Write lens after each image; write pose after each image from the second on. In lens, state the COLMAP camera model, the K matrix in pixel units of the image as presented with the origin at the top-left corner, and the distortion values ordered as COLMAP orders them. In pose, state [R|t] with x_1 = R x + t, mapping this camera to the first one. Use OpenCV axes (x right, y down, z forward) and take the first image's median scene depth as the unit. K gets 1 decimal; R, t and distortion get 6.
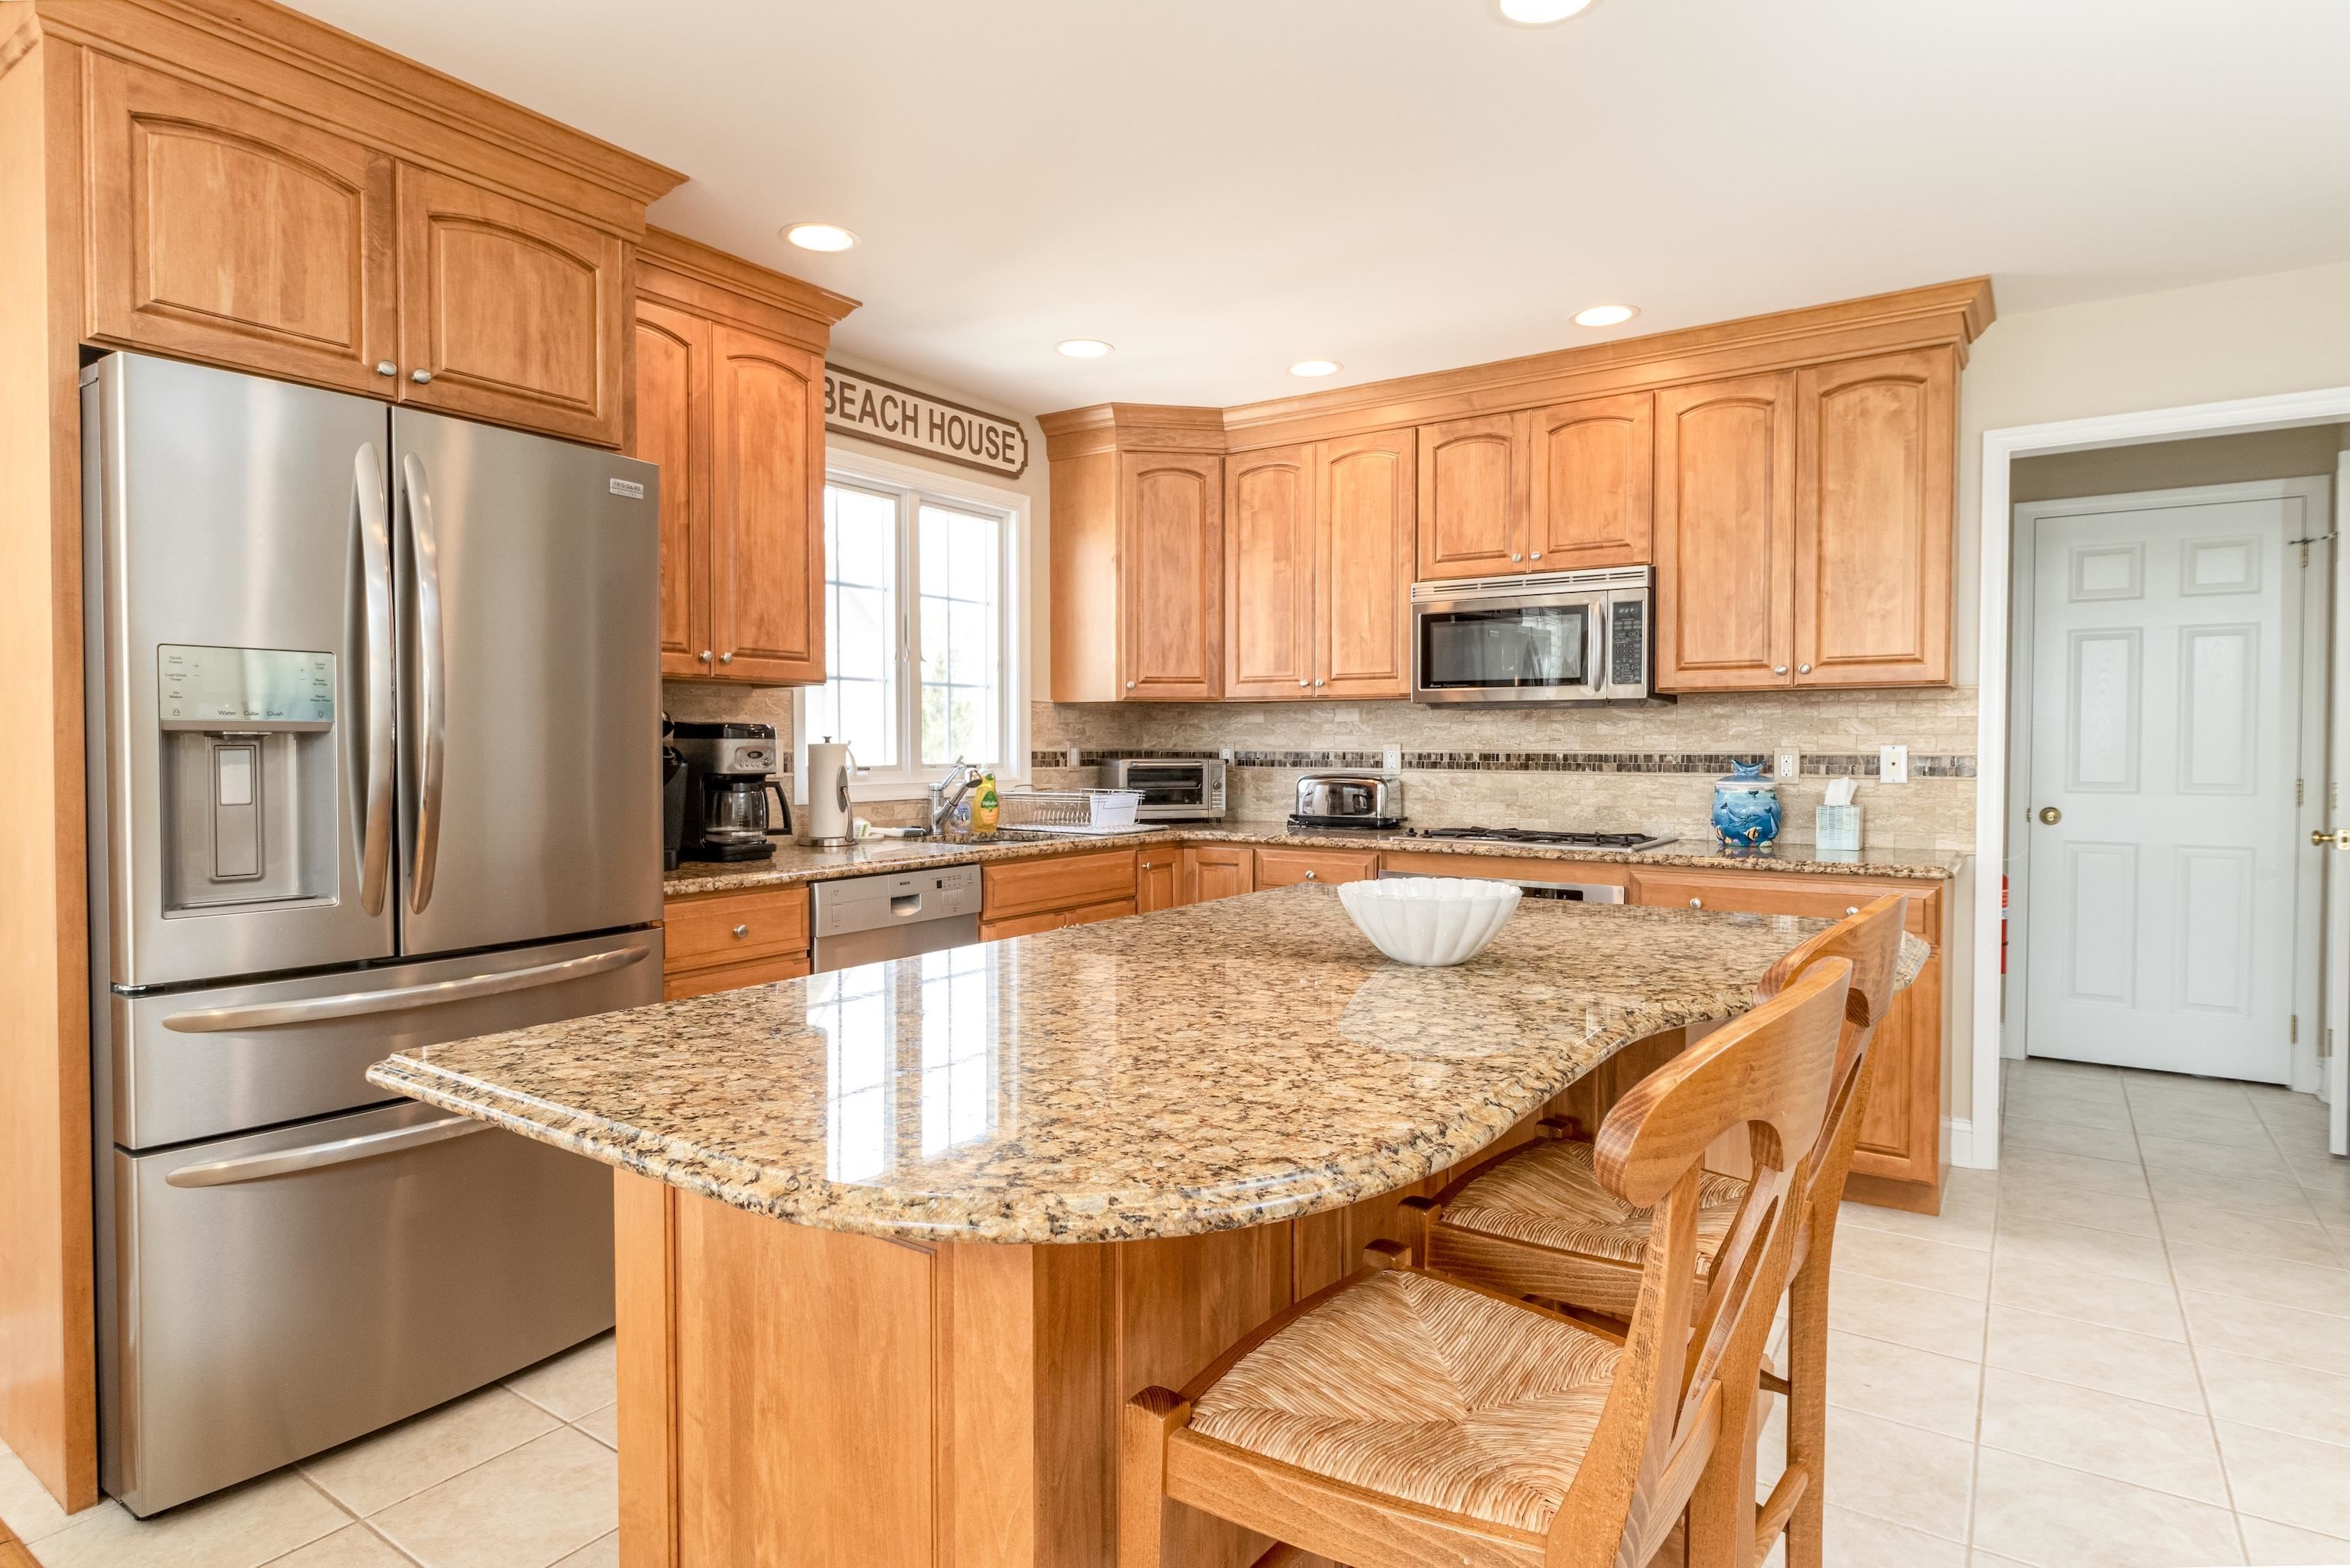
lens RADIAL K [[1262.1, 0, 1163.4], [0, 1262.1, 776.6], [0, 0, 1]] dist [0.000513, 0.000084]
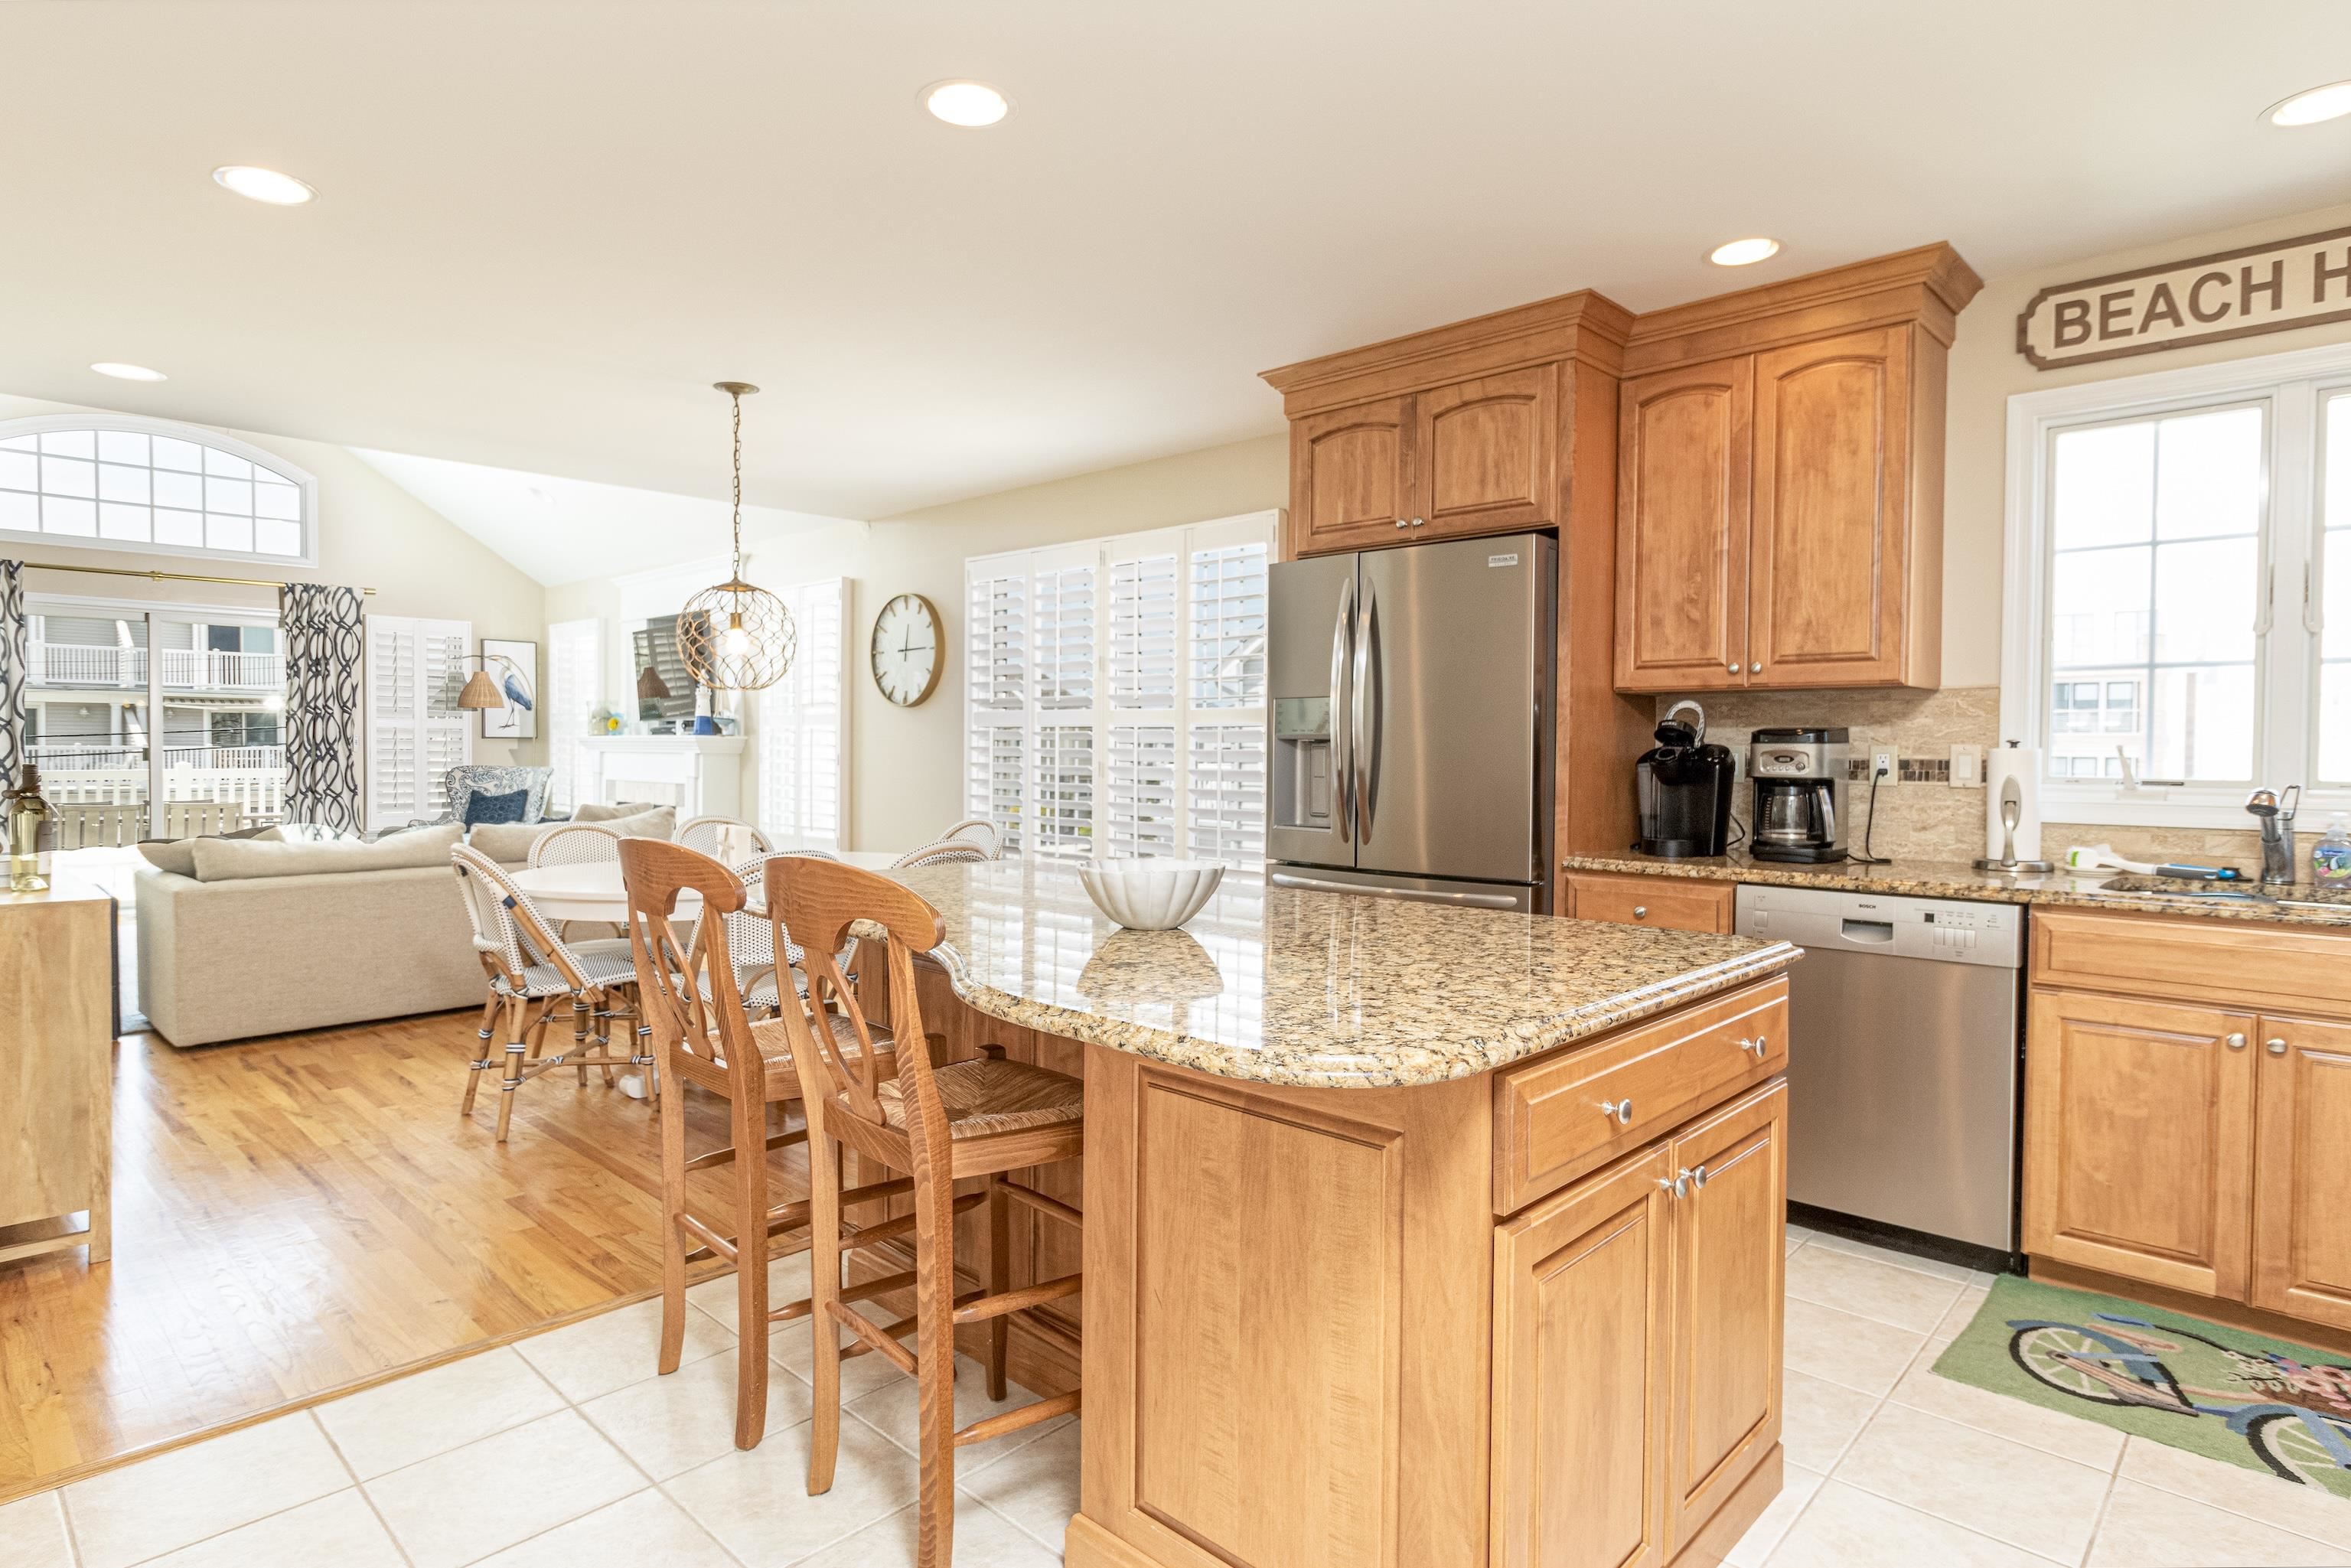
lens RADIAL K [[1264.0, 0, 1135.5], [0, 1264.0, 774.8], [0, 0, 1]] dist [-0.001291, -0.001135]
pose [[-0.174996, 0.021300, -0.984339, 0.617944], [-0.031812, 0.999122, 0.027275, -0.012648], [0.984055, 0.036087, -0.174165, 0.529163]]
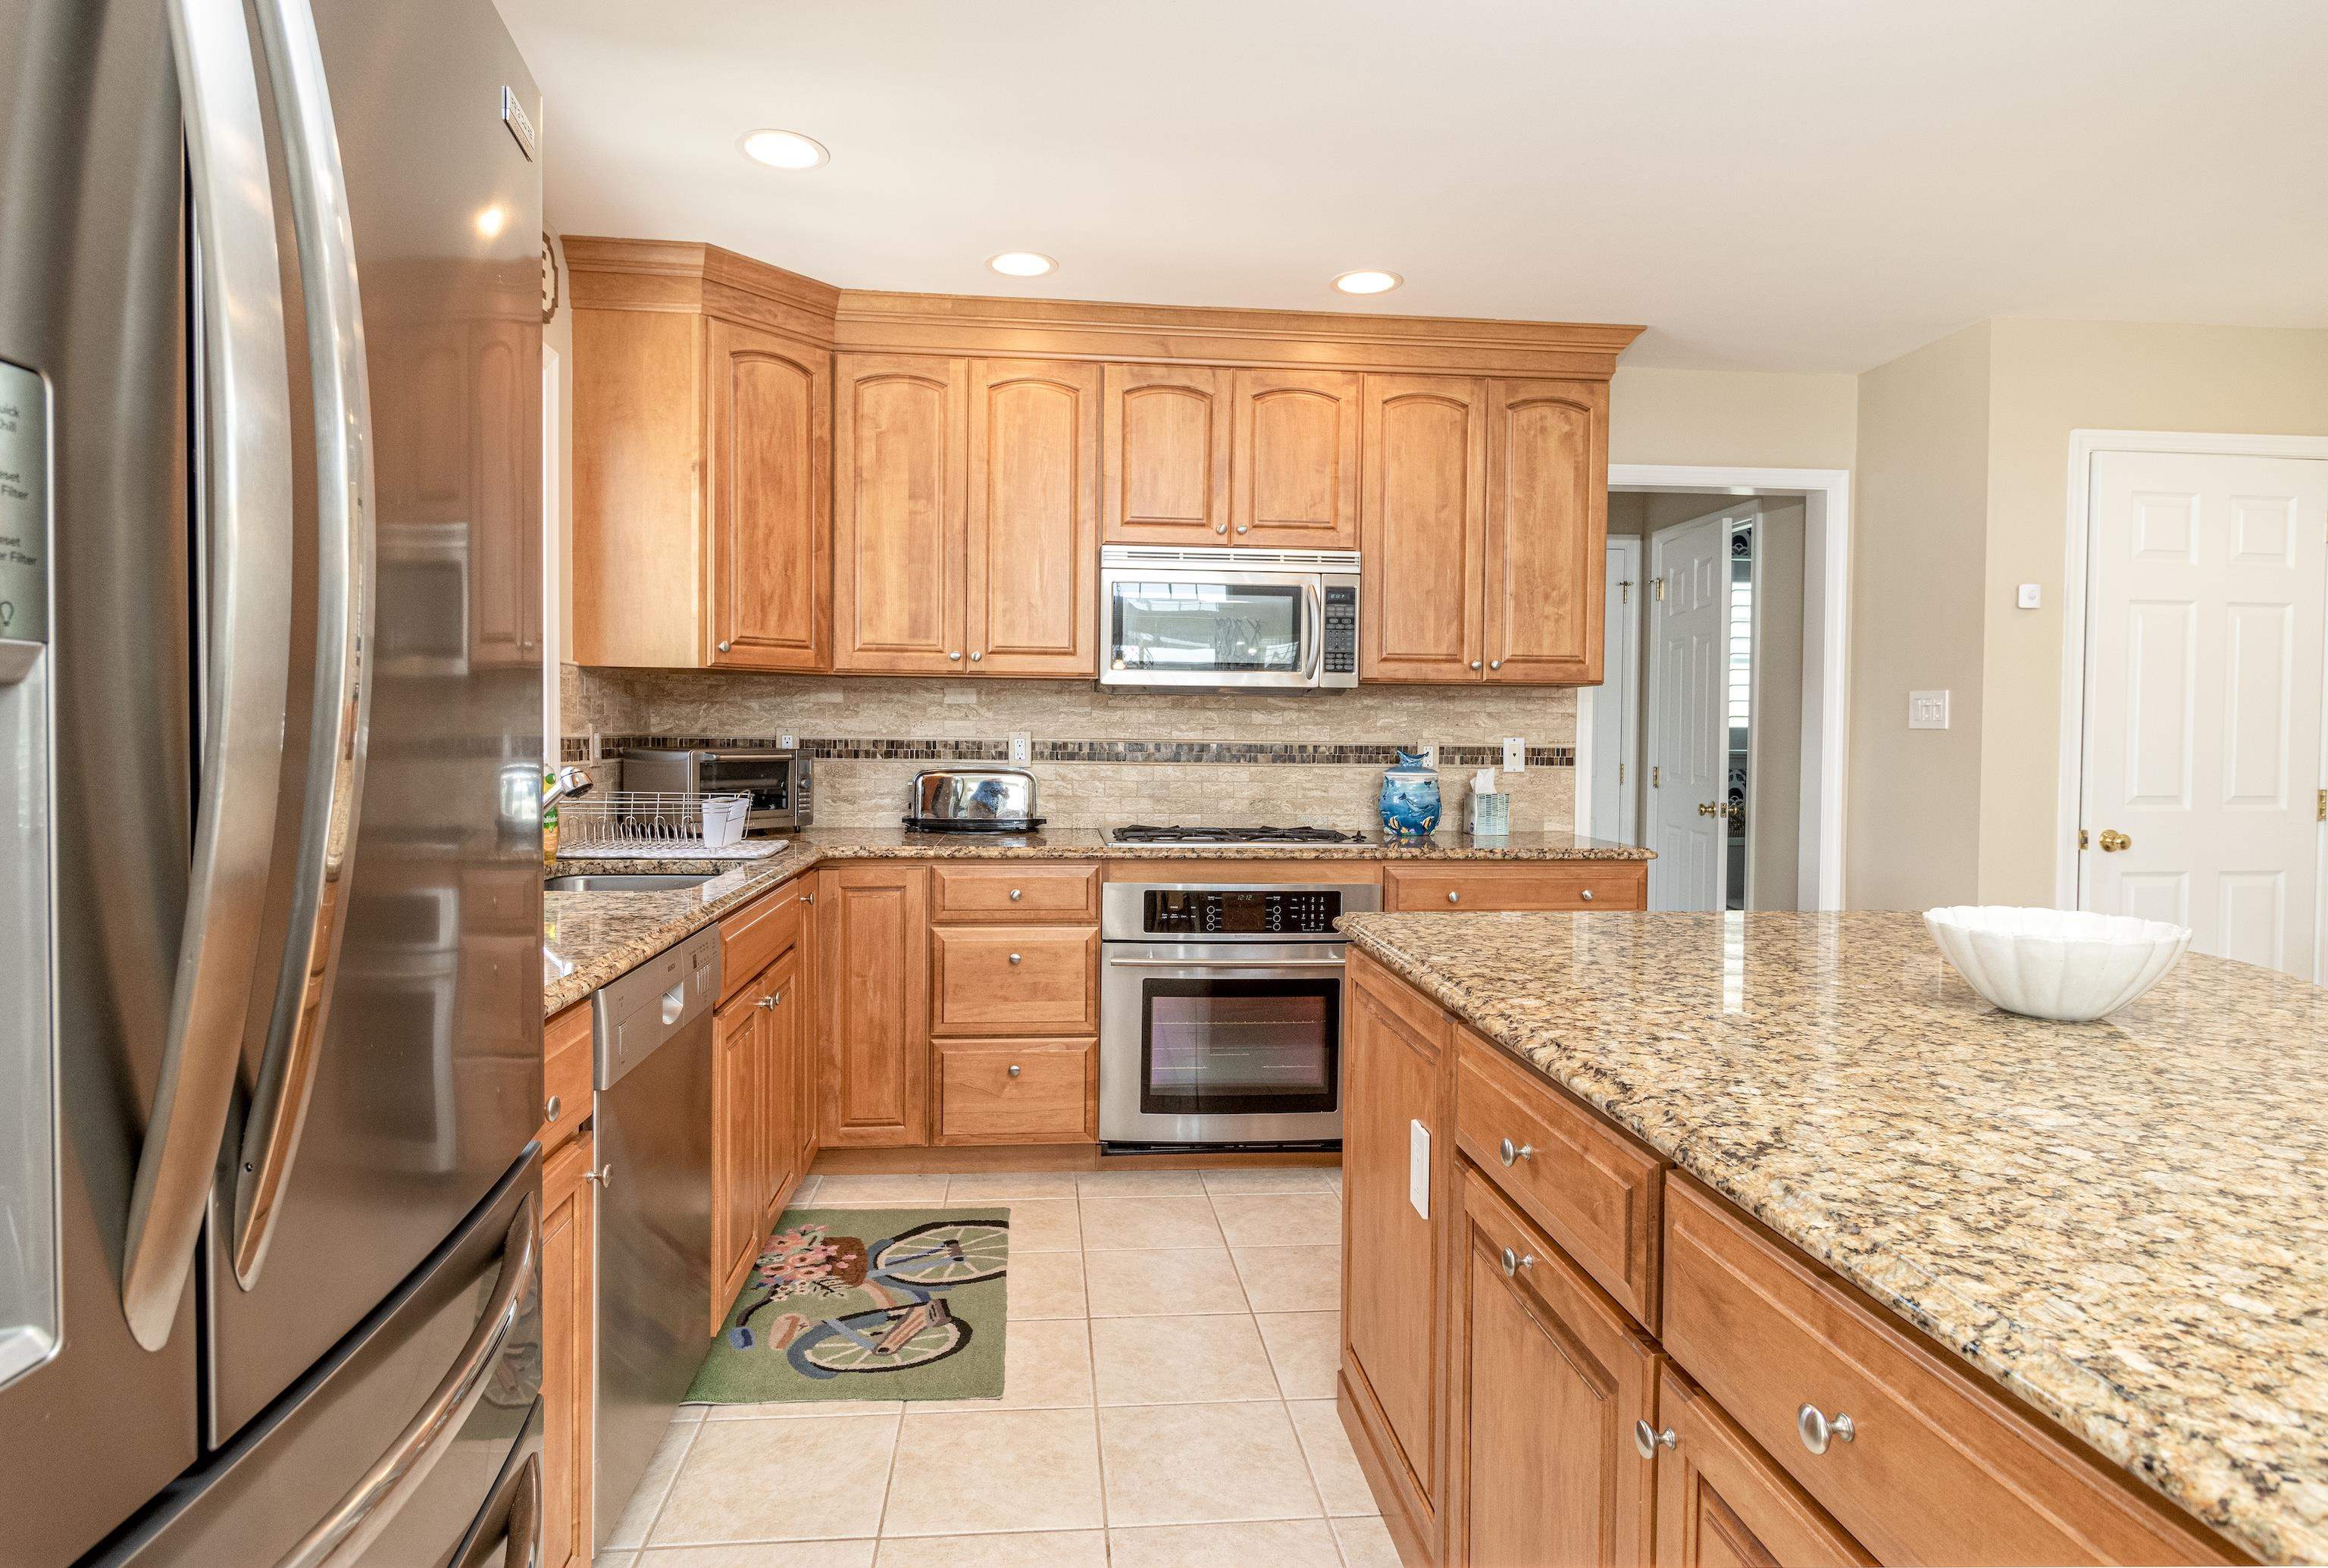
lens RADIAL K [[1254.4, 0, 1161.1], [0, 1254.4, 763.3], [0, 0, 1]] dist [0.005313, 0.000277]
pose [[0.766199, -0.008573, 0.642546, -0.332421], [0.005875, 0.999963, 0.006336, -0.010481], [-0.642577, -0.001080, 0.766221, 0.333276]]
